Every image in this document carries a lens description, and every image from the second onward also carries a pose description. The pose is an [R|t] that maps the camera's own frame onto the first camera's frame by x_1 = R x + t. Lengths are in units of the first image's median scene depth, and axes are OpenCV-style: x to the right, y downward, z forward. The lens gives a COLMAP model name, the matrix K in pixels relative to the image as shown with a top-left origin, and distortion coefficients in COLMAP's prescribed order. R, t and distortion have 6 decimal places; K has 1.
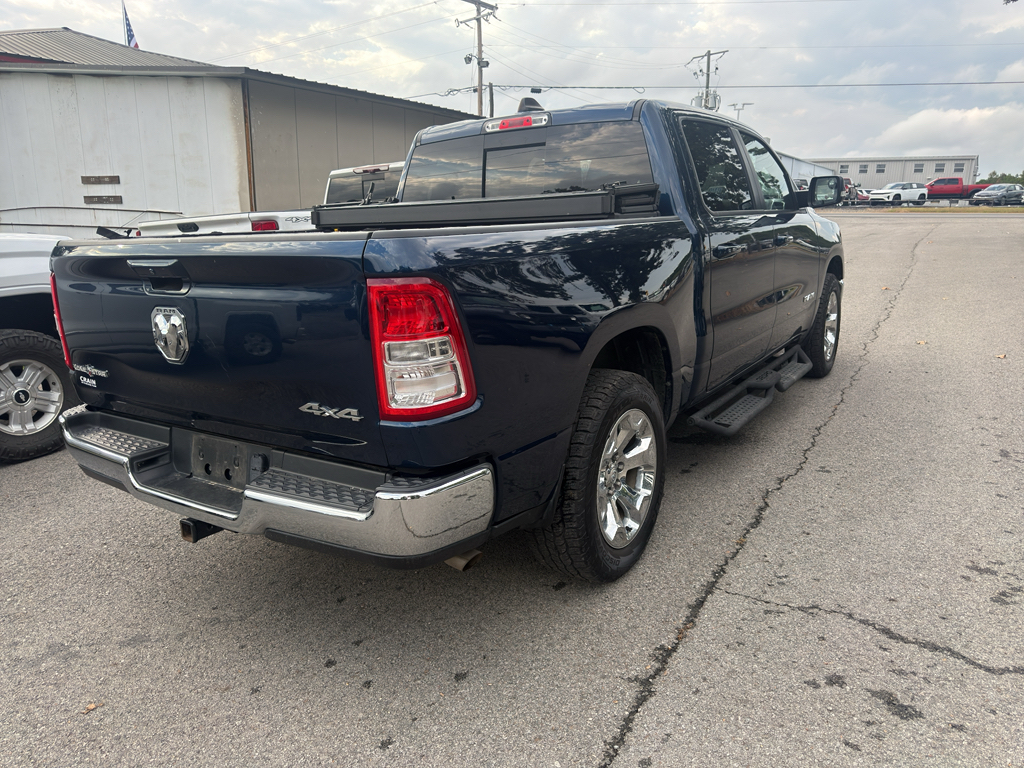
lens RADIAL K [[751.4, 0, 518.4], [0, 751.4, 385.4], [0, 0, 1]] dist [0.034504, -0.049210]
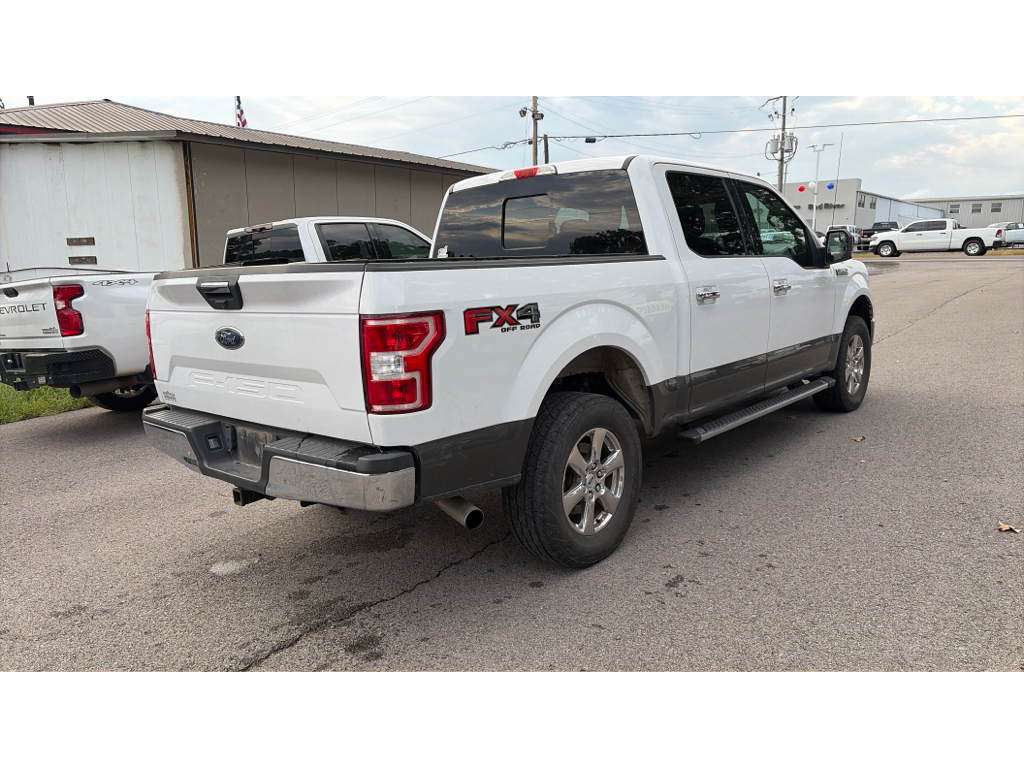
lens RADIAL K [[759.7, 0, 505.9], [0, 759.7, 383.8], [0, 0, 1]] dist [0.052009, -0.068970]
pose [[0.989951, 0.006726, -0.141252, 0.117963], [-0.016060, 0.997753, -0.065042, -0.012054], [0.140497, 0.066657, 0.987835, 0.037141]]
